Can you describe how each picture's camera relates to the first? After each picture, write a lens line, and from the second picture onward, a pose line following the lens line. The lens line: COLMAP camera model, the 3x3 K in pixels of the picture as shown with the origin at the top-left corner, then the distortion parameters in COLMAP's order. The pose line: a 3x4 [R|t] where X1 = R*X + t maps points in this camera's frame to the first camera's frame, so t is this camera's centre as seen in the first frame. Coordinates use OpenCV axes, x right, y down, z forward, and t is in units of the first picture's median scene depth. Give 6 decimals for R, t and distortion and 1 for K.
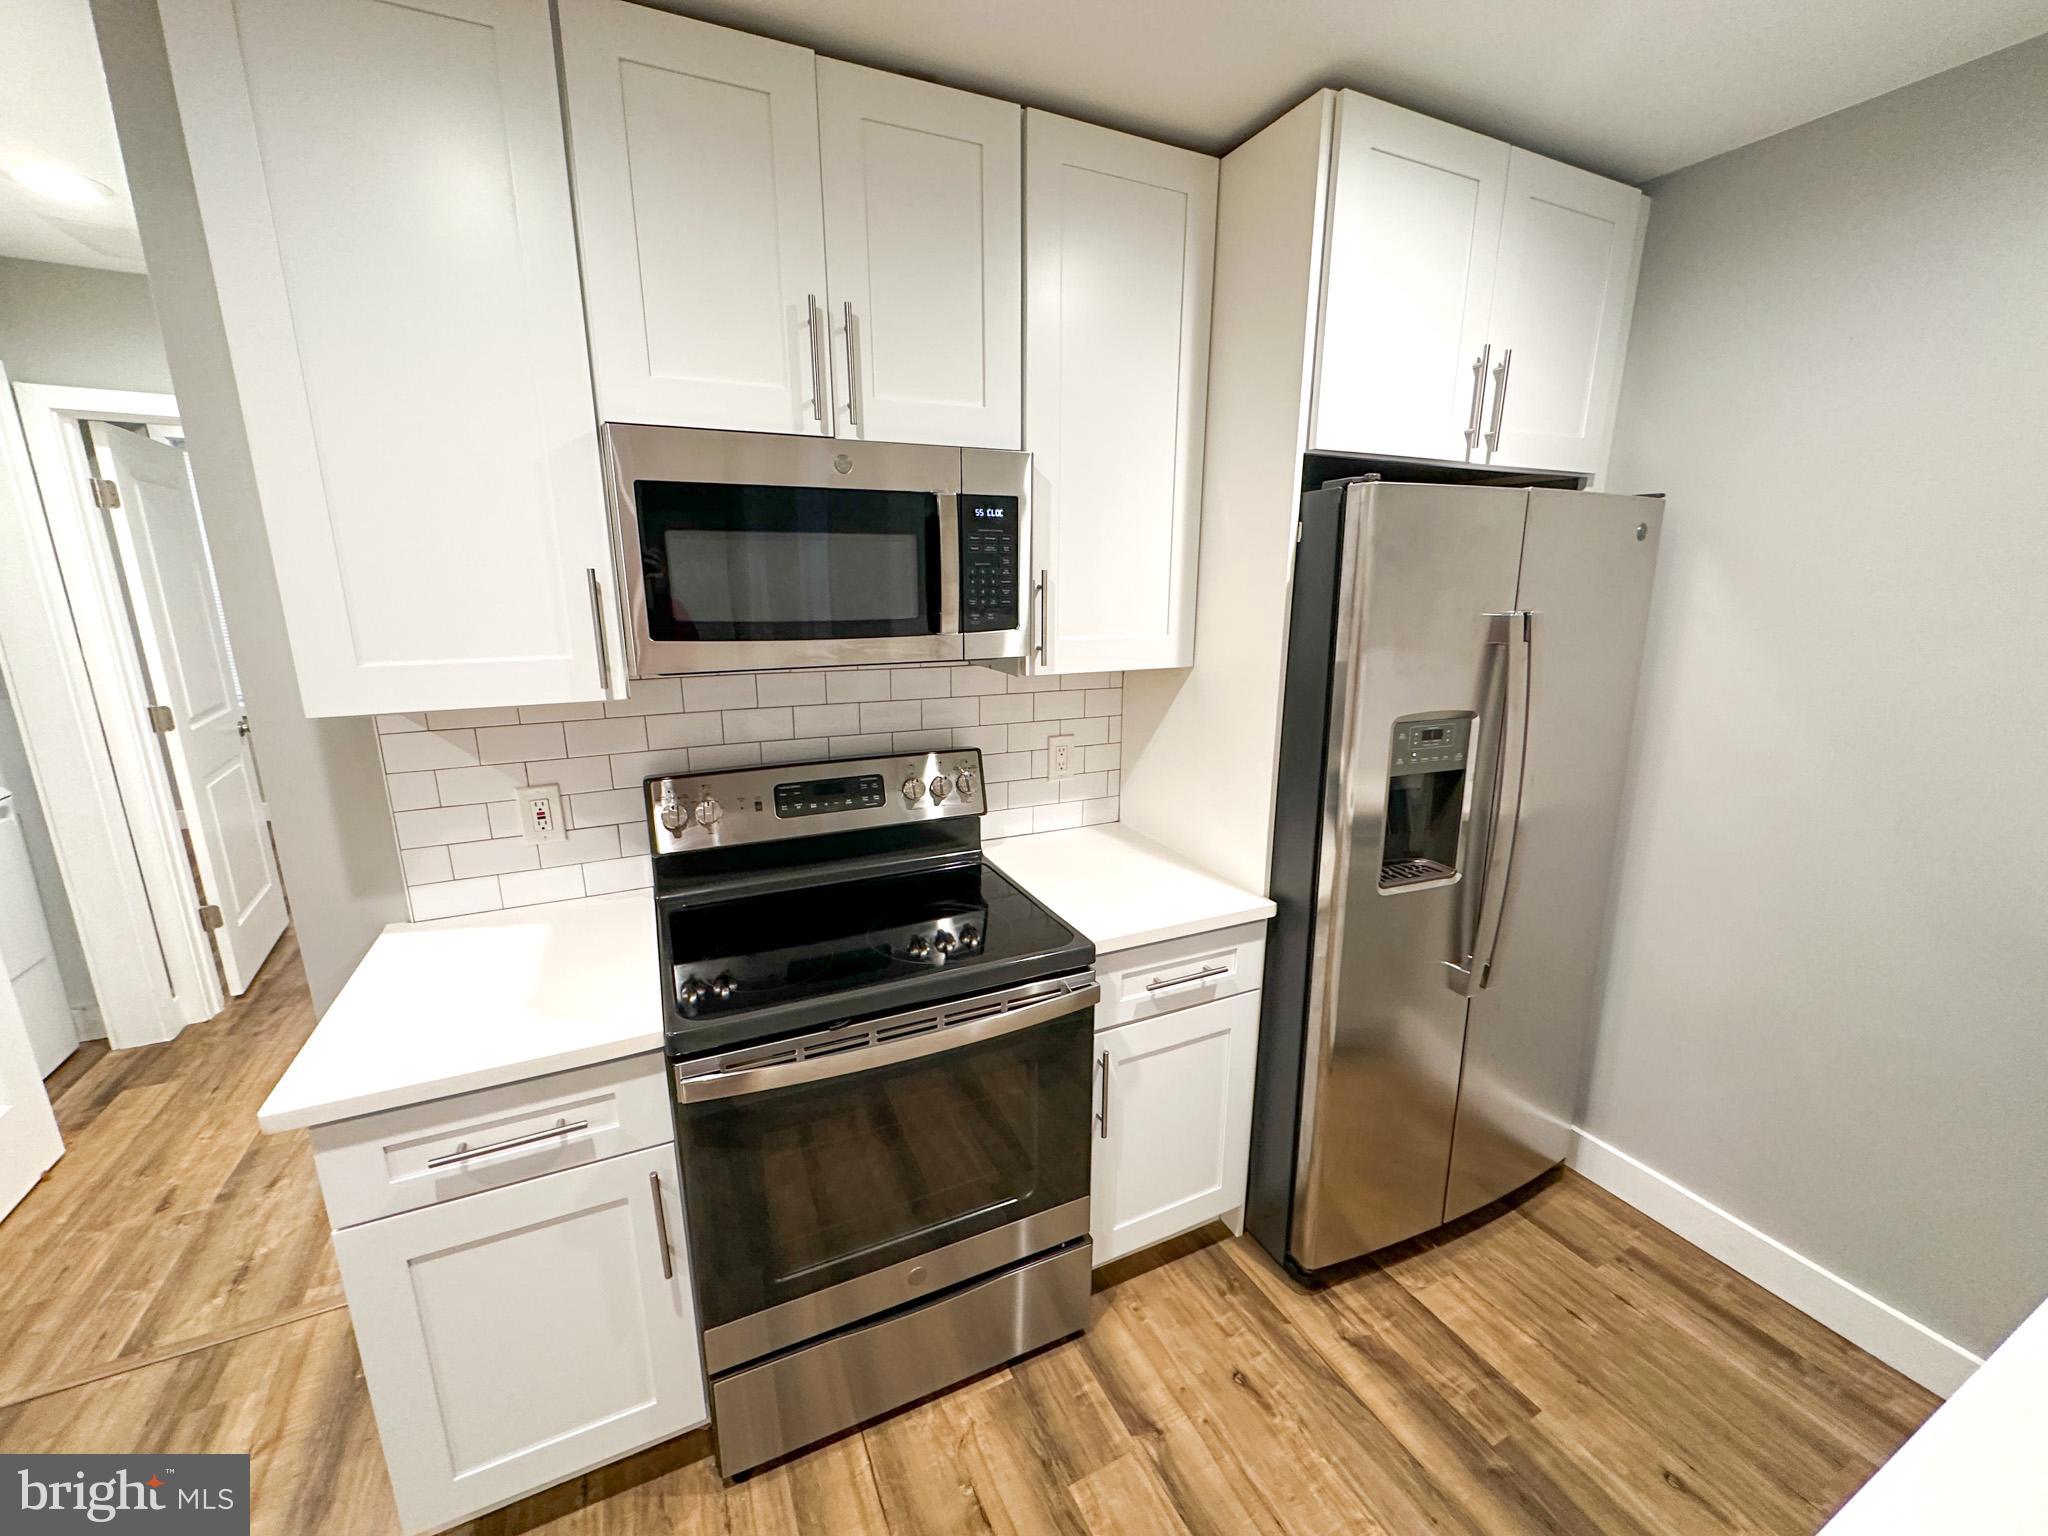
lens RADIAL K [[815.9, 0, 1022.8], [0, 815.9, 768.1], [0, 0, 1]] dist [-0.003927, 0.000939]
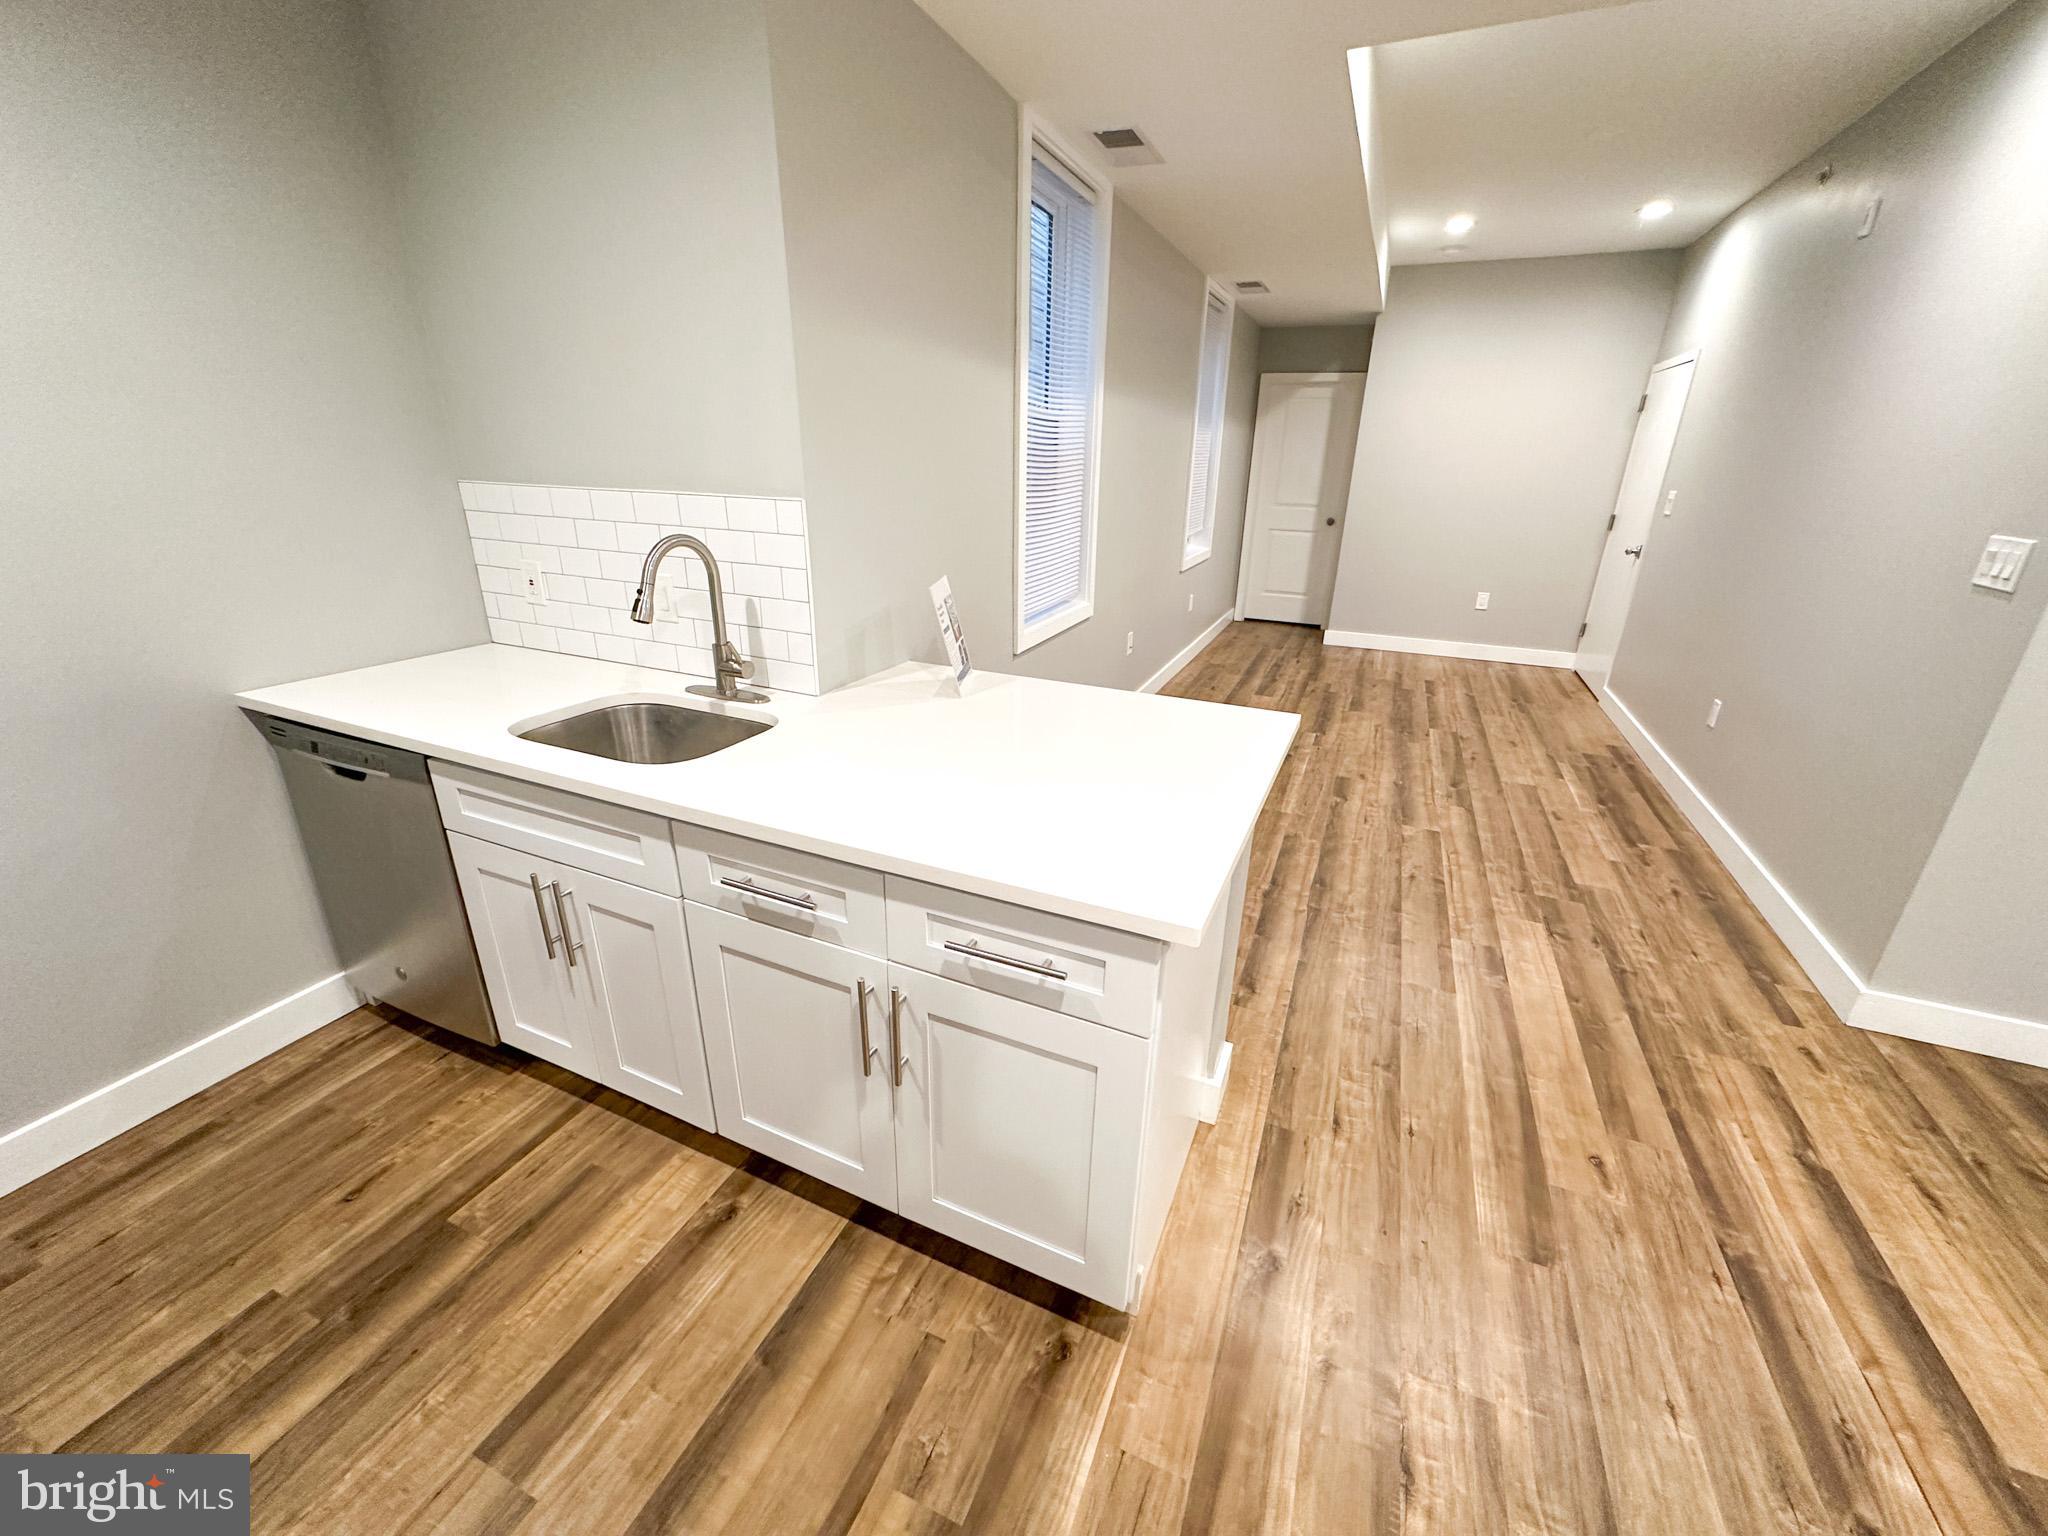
lens RADIAL K [[815.9, 0, 1022.8], [0, 815.9, 768.1], [0, 0, 1]] dist [-0.003927, 0.000939]
pose [[-0.645074, -0.292400, 0.705961, -0.424755], [0.164202, 0.849259, 0.501793, -0.064988], [-0.746269, 0.439614, -0.499822, 0.547382]]
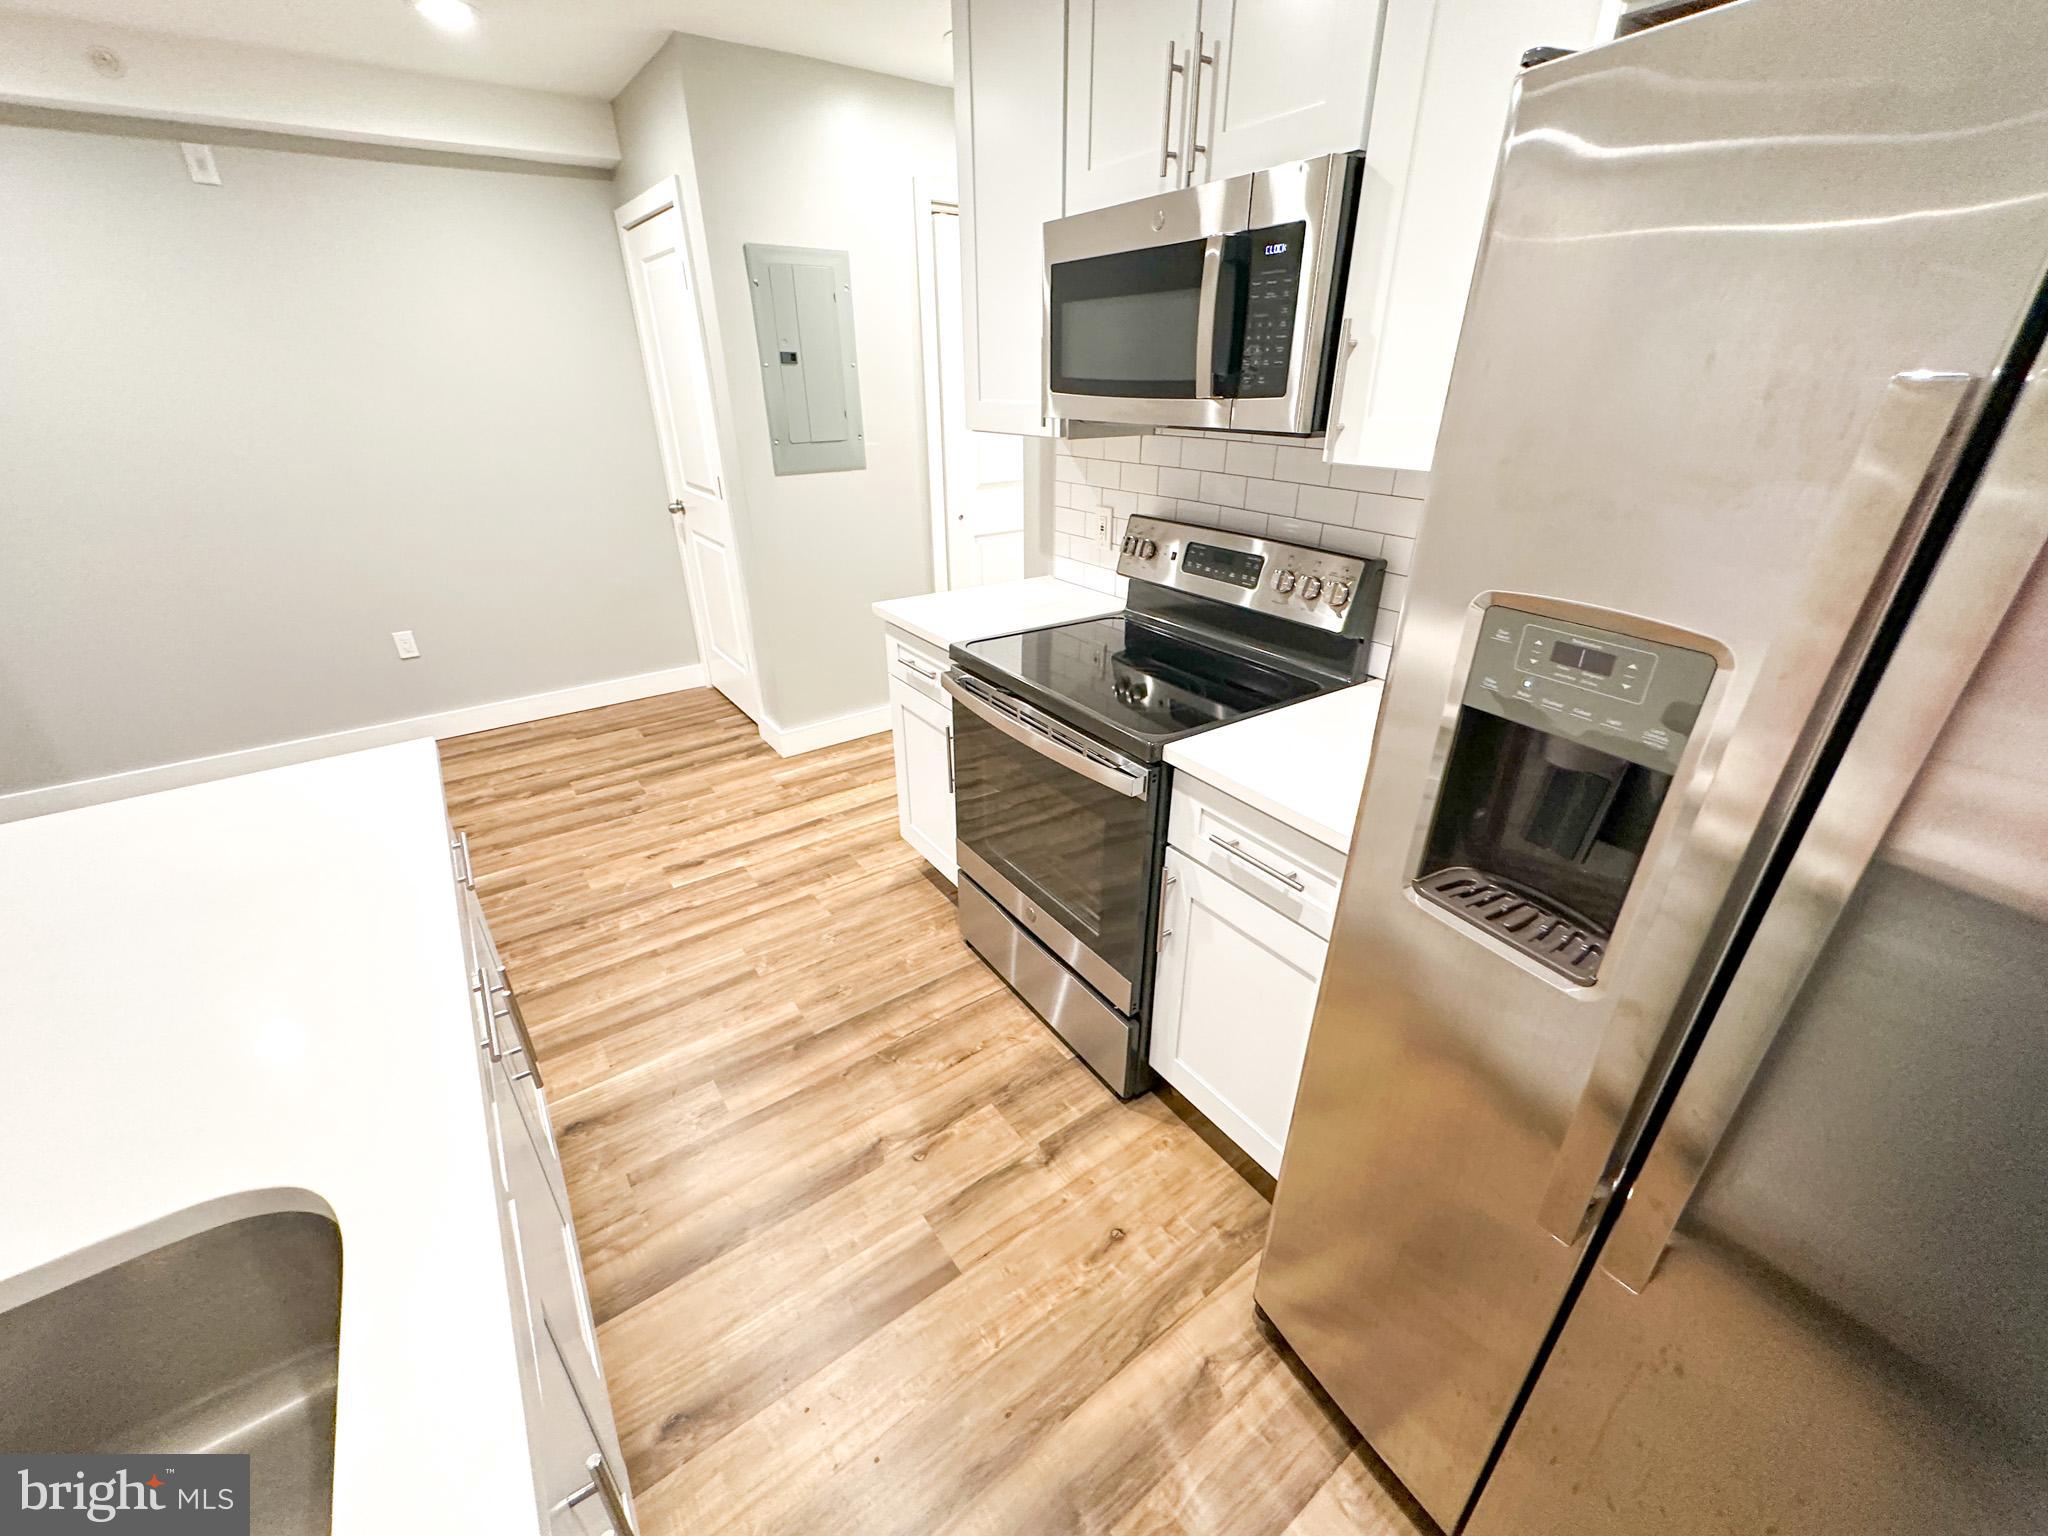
lens RADIAL K [[815.9, 0, 1022.8], [0, 815.9, 768.1], [0, 0, 1]] dist [-0.003927, 0.000939]
pose [[0.165662, 0.426187, -0.889337, 0.901067], [-0.231276, 0.893438, 0.385071, -0.090841], [0.958680, 0.141891, 0.246576, 0.598234]]
